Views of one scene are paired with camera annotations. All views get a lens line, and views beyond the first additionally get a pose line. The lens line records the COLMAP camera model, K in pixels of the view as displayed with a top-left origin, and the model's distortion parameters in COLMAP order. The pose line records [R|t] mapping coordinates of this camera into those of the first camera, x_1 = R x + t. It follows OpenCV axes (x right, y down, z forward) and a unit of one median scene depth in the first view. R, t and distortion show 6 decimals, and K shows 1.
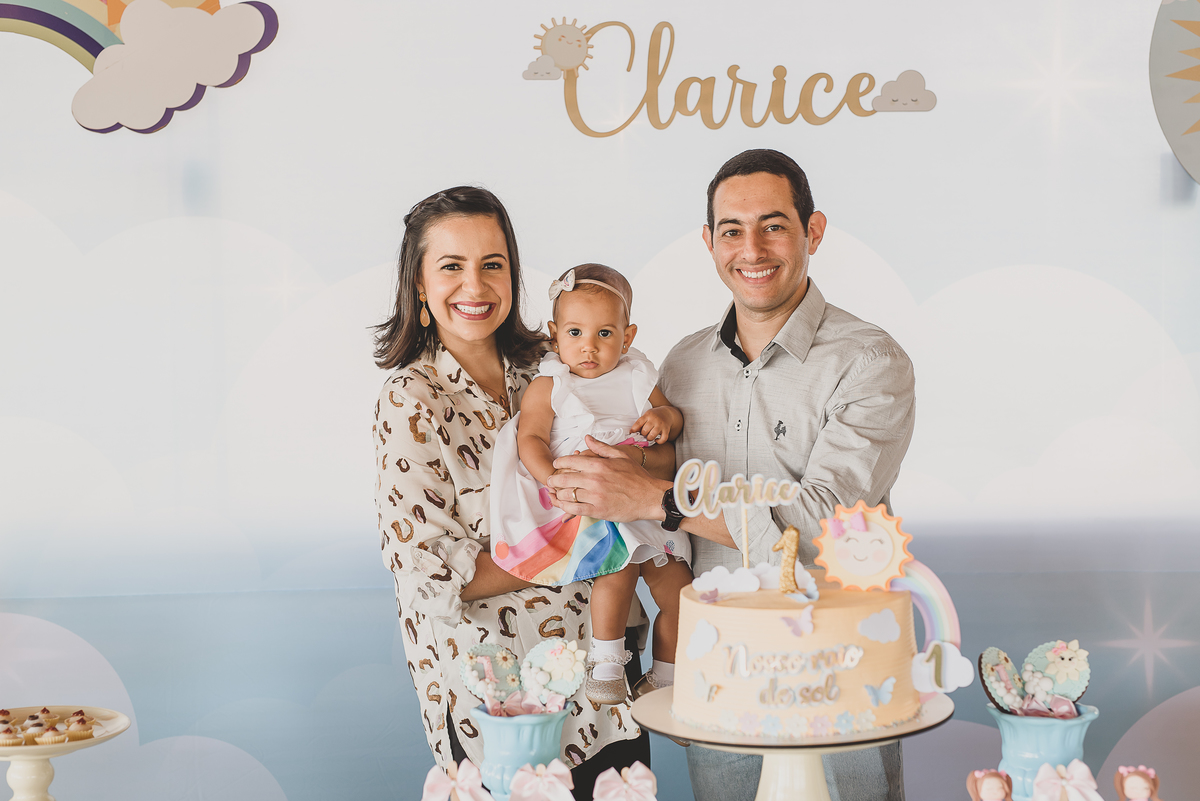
lens RADIAL K [[1699.3, 0, 600.0], [0, 1699.3, 400.5], [0, 0, 1]] dist [-0.014904, 0.020352]
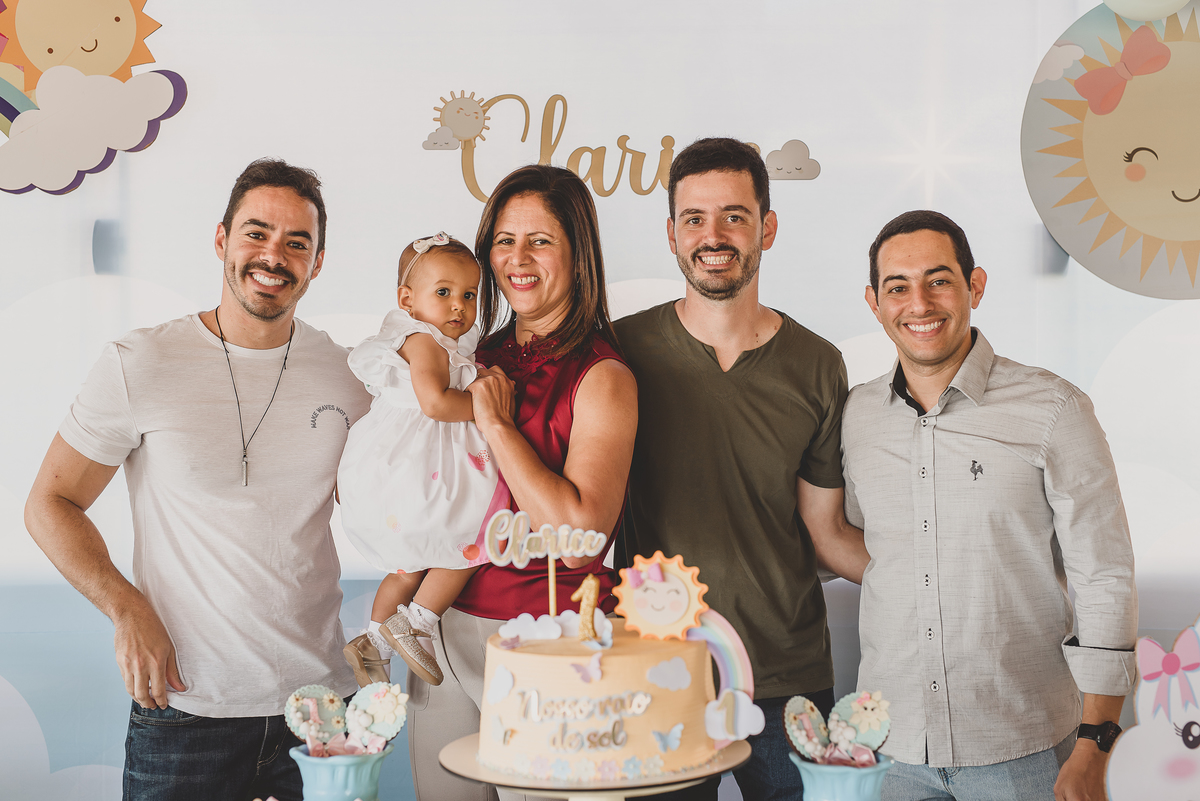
lens RADIAL K [[1612.6, 0, 600.8], [0, 1612.6, 417.2], [0, 0, 1]] dist [0.003365, -0.003331]
pose [[0.999899, 0.012870, -0.006065, 0.120066], [-0.013026, 0.999563, -0.026534, 0.003355], [0.005721, 0.026611, 0.999630, 0.015576]]
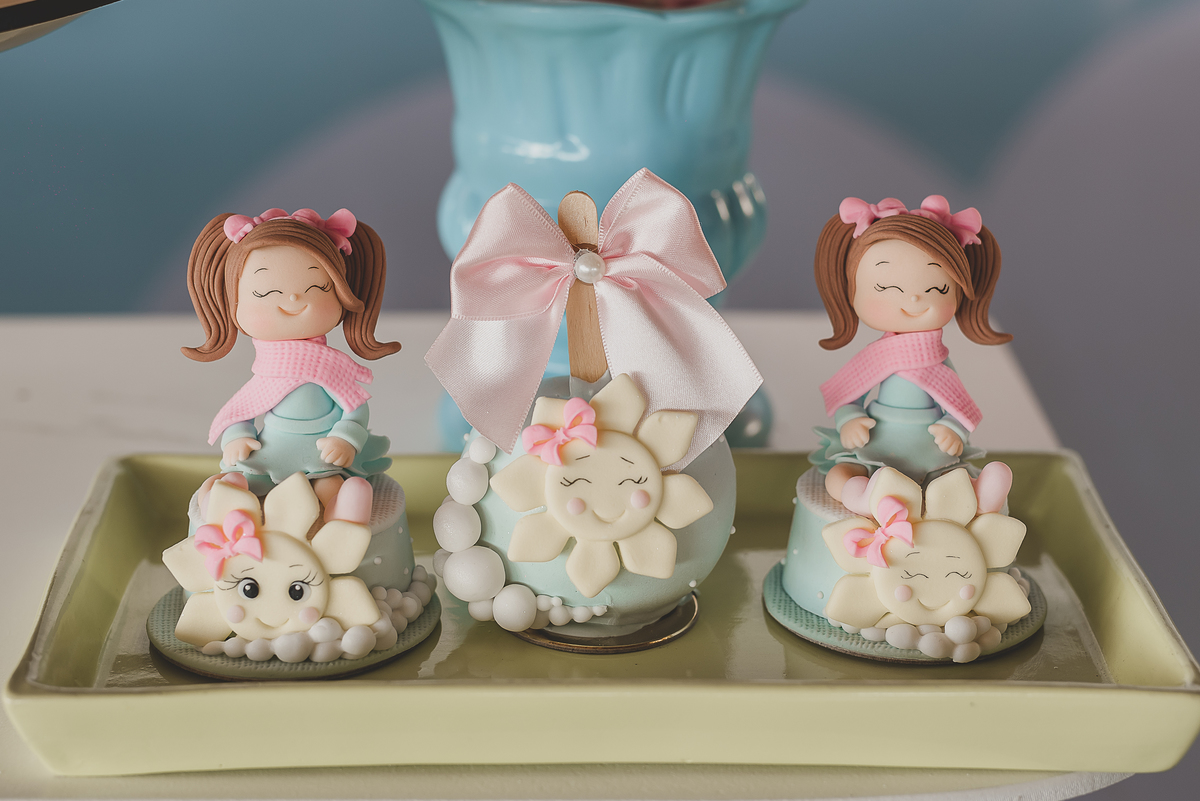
lens RADIAL K [[2243.2, 0, 600.0], [0, 2243.2, 400.5], [0, 0, 1]] dist [0.023684, -0.019703]
pose [[0.997757, -0.003676, 0.066840, 0.242197], [-0.017019, 0.951751, 0.306400, 0.141788], [-0.064741, -0.306851, 0.949553, 0.669882]]
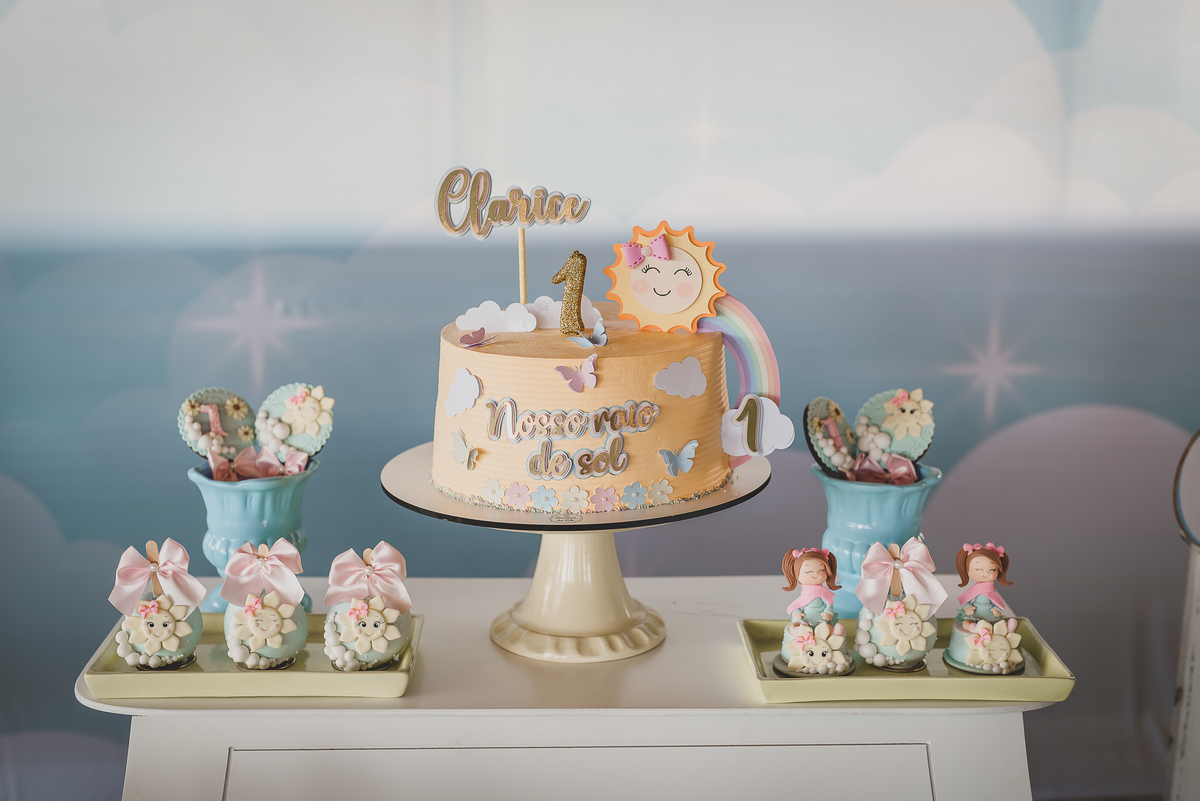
lens RADIAL K [[1612.6, 0, 600.8], [0, 1612.6, 417.2], [0, 0, 1]] dist [0.003365, -0.003331]
pose [[0.997032, 0.001143, 0.076975, 0.064326], [-0.015666, 0.981980, 0.188332, 0.007459], [-0.075373, -0.188979, 0.979084, 0.237812]]
